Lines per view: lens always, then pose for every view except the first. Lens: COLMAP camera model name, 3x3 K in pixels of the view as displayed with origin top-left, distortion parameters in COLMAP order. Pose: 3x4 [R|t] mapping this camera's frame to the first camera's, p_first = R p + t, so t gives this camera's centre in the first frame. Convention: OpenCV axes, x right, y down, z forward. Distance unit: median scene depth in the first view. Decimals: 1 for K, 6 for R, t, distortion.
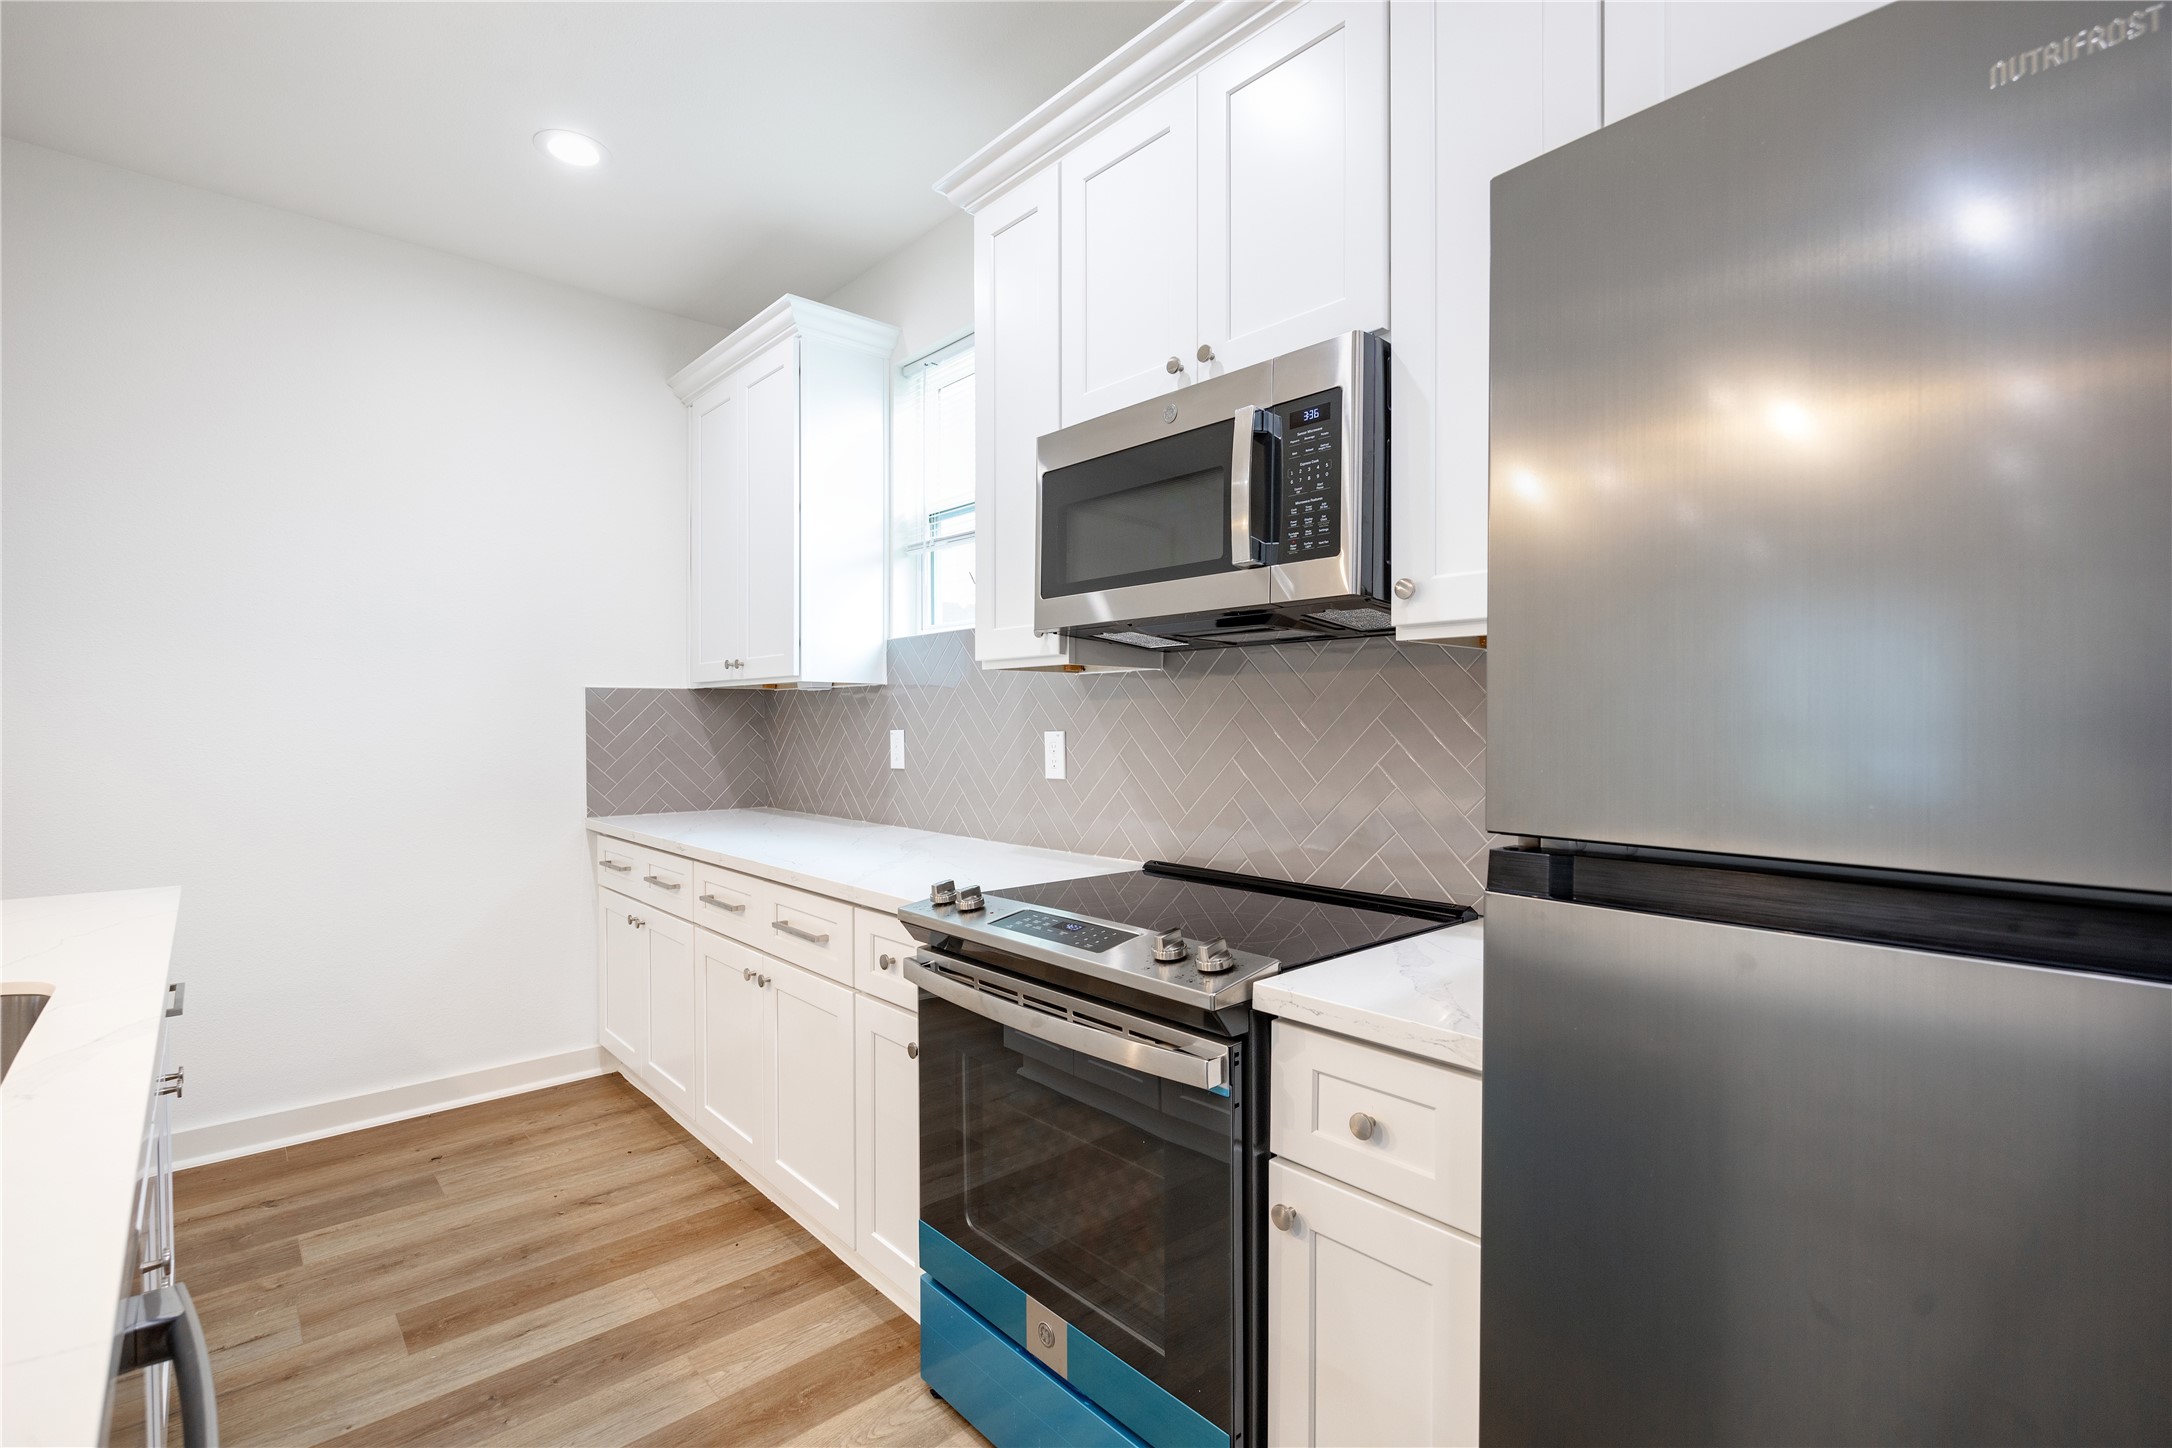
lens RADIAL K [[994.0, 0, 1085.4], [0, 994.0, 719.0], [0, 0, 1]] dist [-0.009695, -0.000379]
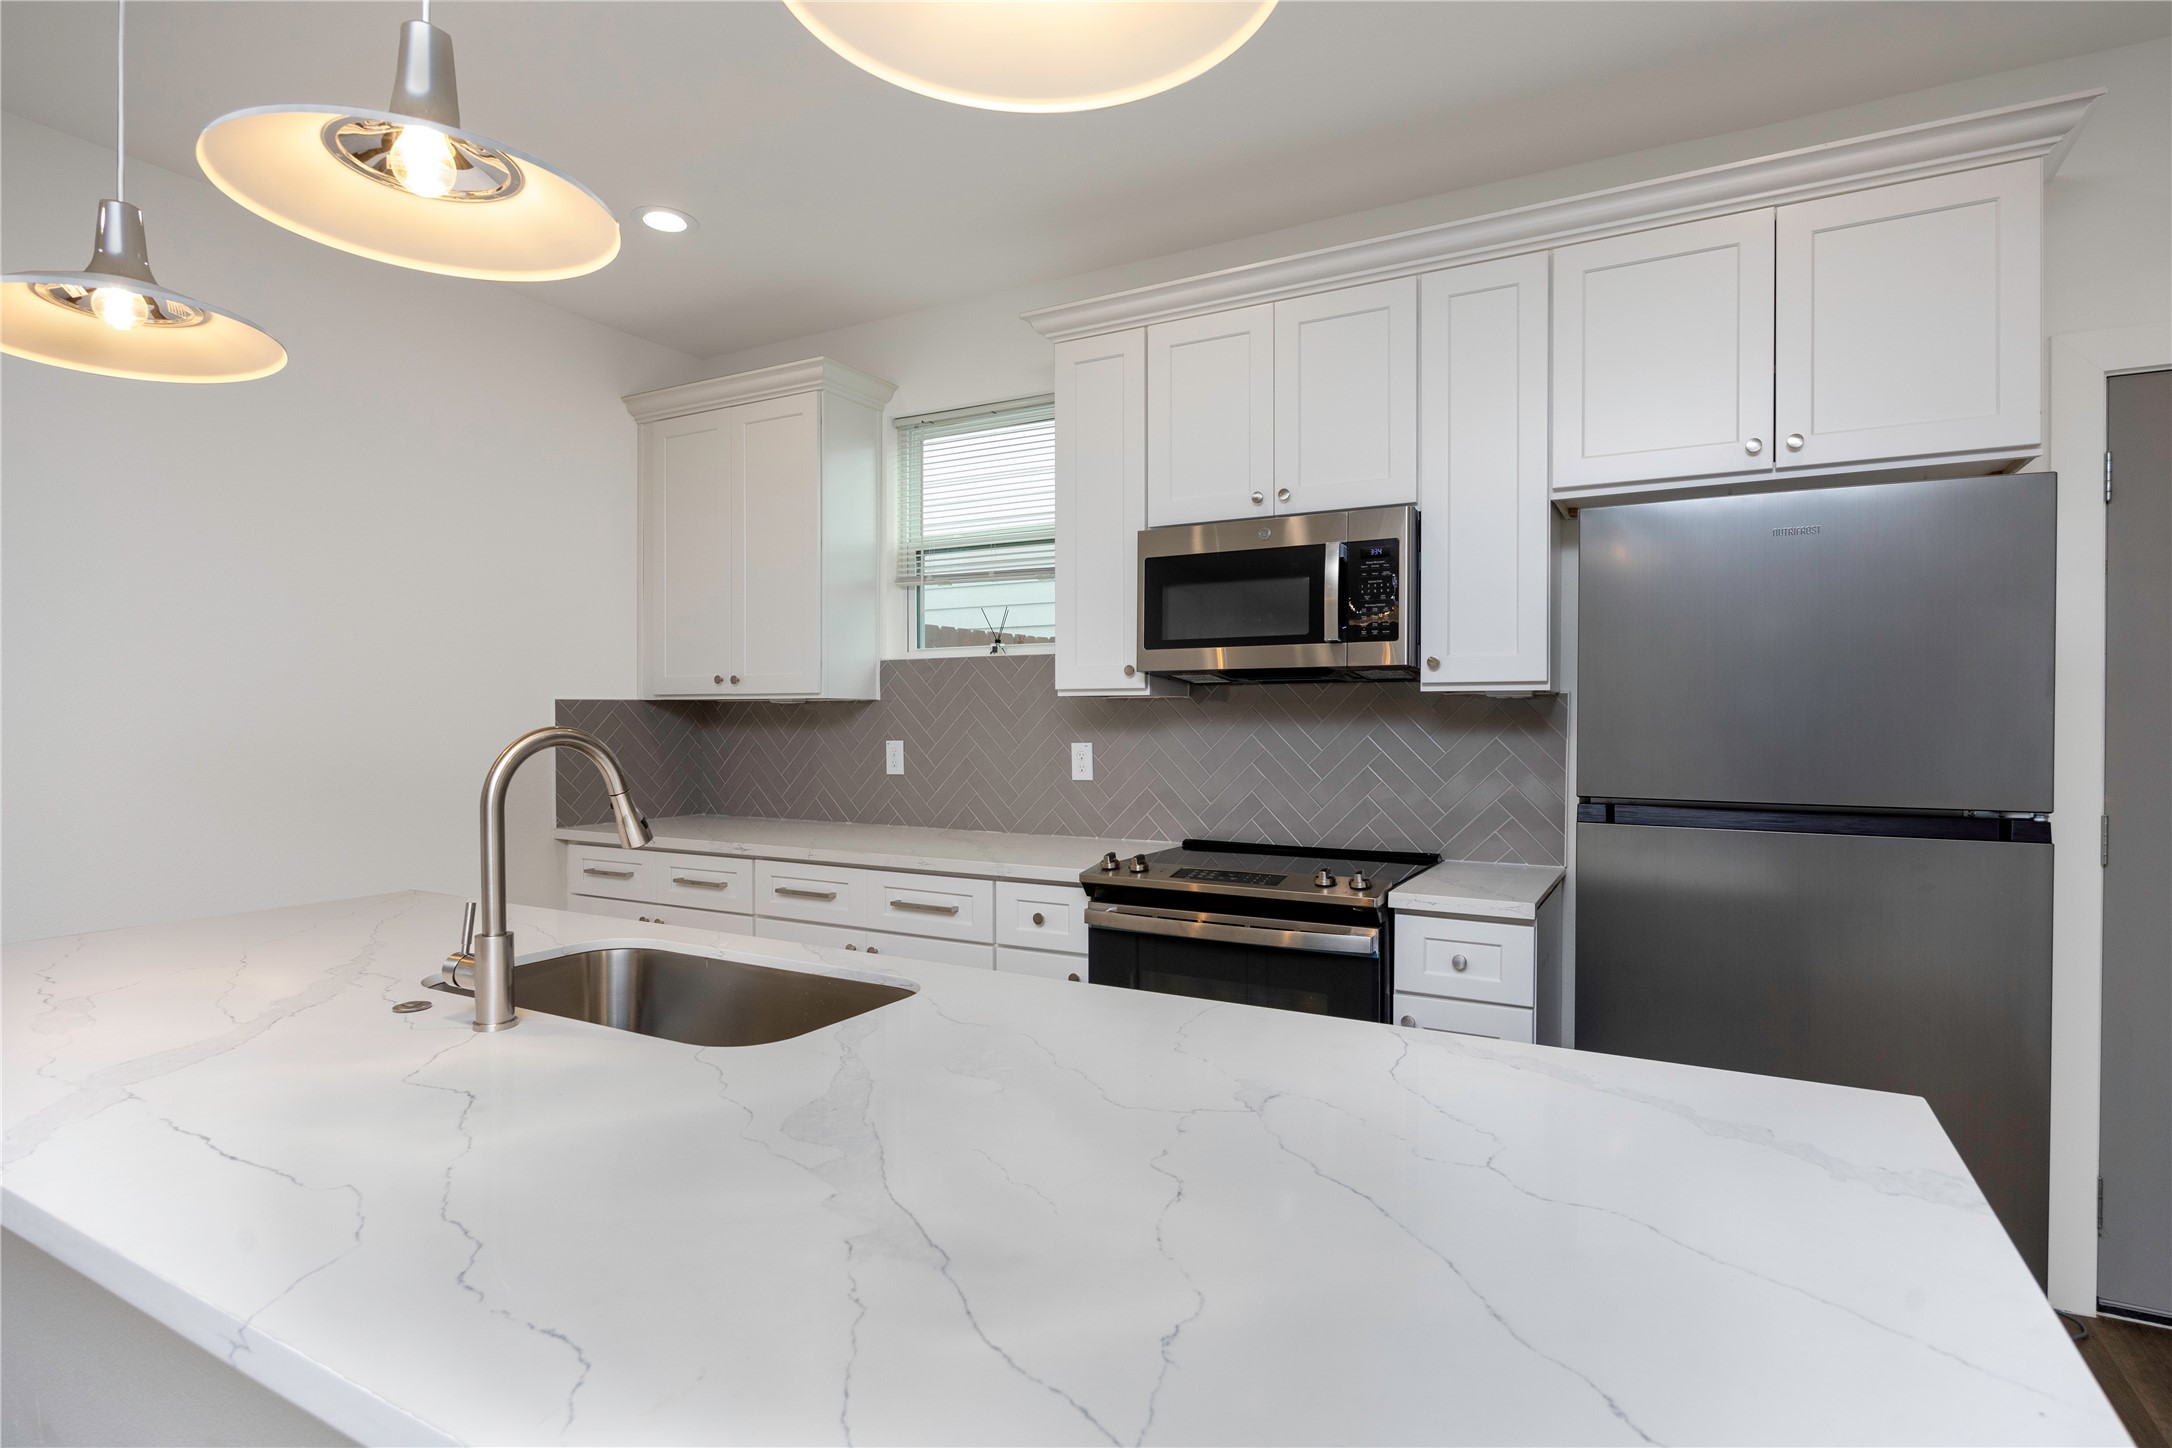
lens RADIAL K [[1101.4, 0, 1094.6], [0, 1101.4, 720.2], [0, 0, 1]] dist [-0.004571, -0.001341]
pose [[0.946106, -0.000885, 0.323856, -0.665850], [-0.000976, 0.999984, 0.005583, -0.033911], [-0.323856, -0.005598, 0.946090, -0.468825]]
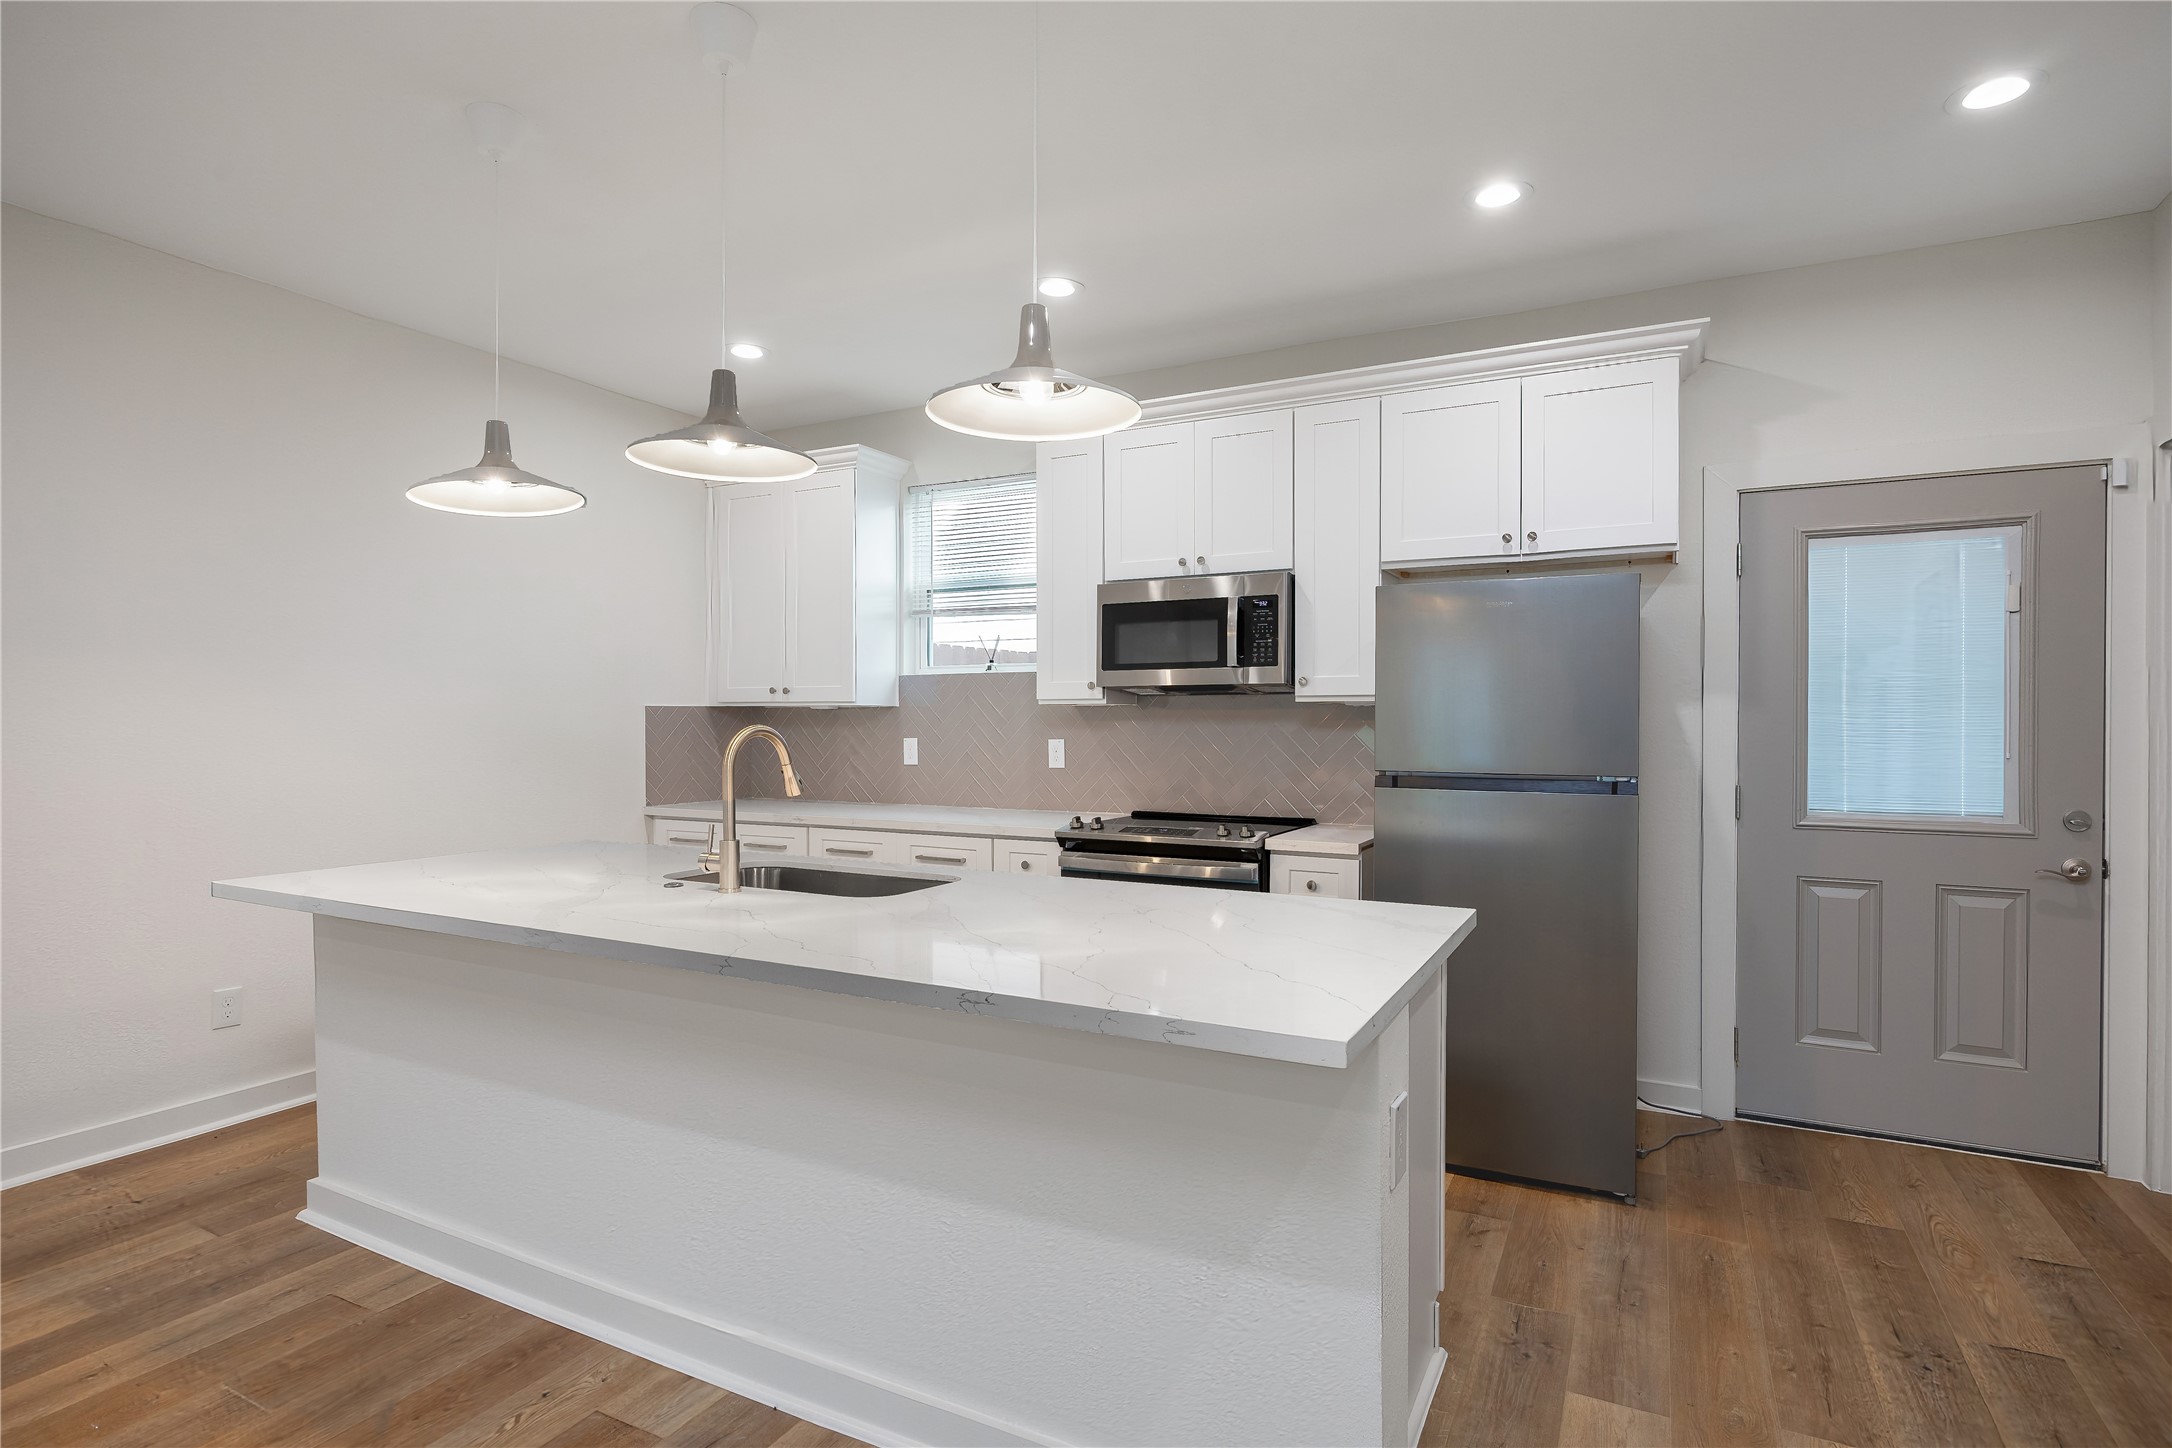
lens RADIAL K [[1099.7, 0, 1090.6], [0, 1099.7, 723.4], [0, 0, 1]] dist [0.007351, 0.000920]
pose [[0.939843, -0.000772, 0.341606, -0.861193], [-0.001244, 0.999983, 0.005684, -0.034882], [-0.341604, -0.005767, 0.939826, -1.067217]]
